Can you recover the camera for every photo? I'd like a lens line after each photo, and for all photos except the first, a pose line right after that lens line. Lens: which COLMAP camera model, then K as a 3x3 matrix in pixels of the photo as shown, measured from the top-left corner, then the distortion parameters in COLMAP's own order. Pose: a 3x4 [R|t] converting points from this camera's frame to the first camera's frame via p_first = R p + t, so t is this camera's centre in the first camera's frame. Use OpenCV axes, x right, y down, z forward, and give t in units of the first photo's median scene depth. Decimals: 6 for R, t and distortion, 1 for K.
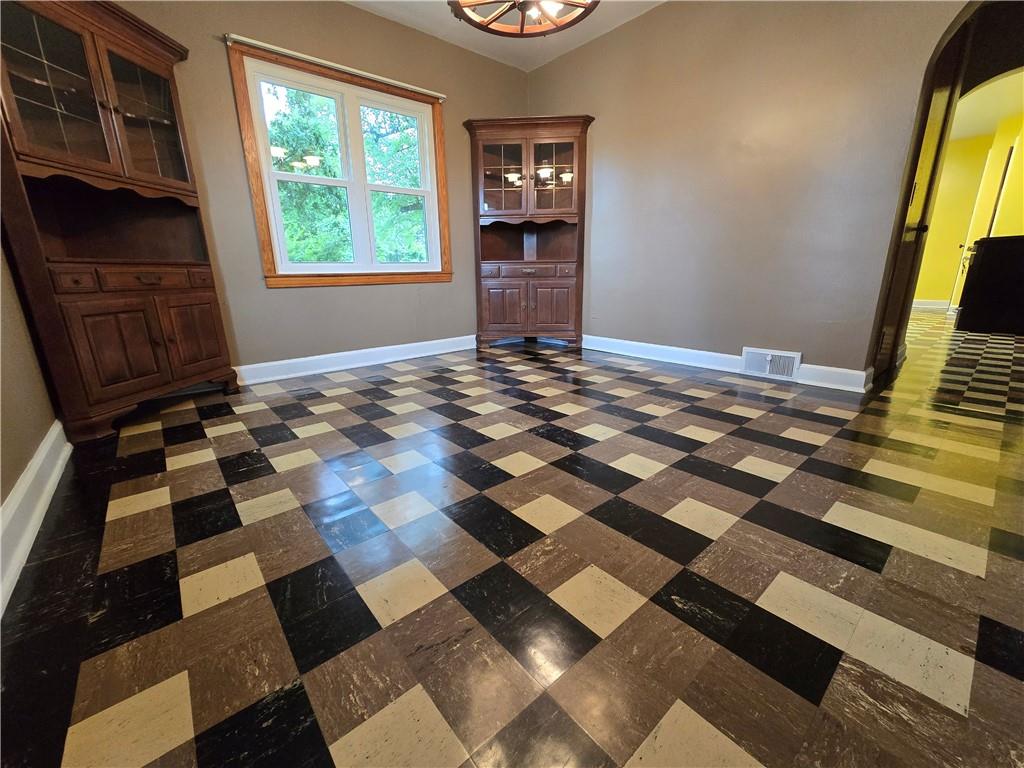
lens RADIAL K [[419.2, 0, 512.0], [0, 419.2, 384.0], [0, 0, 1]] dist [0.000211, -0.000042]
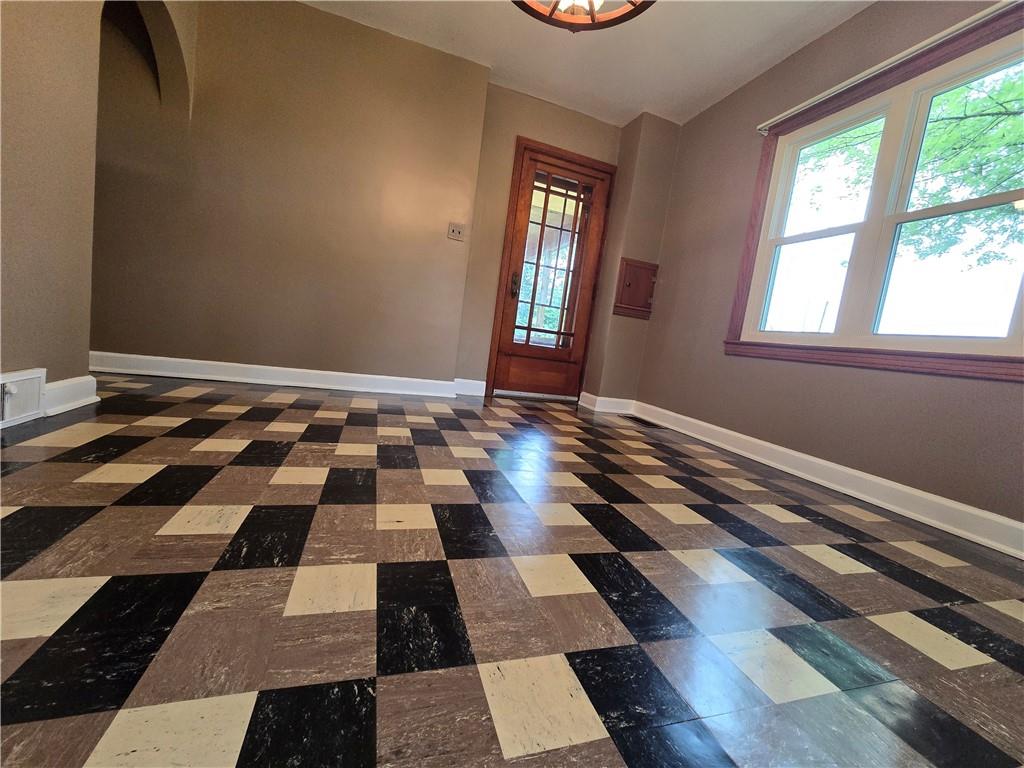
lens RADIAL K [[419.2, 0, 512.0], [0, 419.2, 384.0], [0, 0, 1]] dist [0.000211, -0.000042]
pose [[-0.916805, -0.148983, 0.370503, -0.195216], [-0.018845, 0.942907, 0.332522, -0.315368], [-0.398890, 0.297876, -0.867270, 1.504533]]
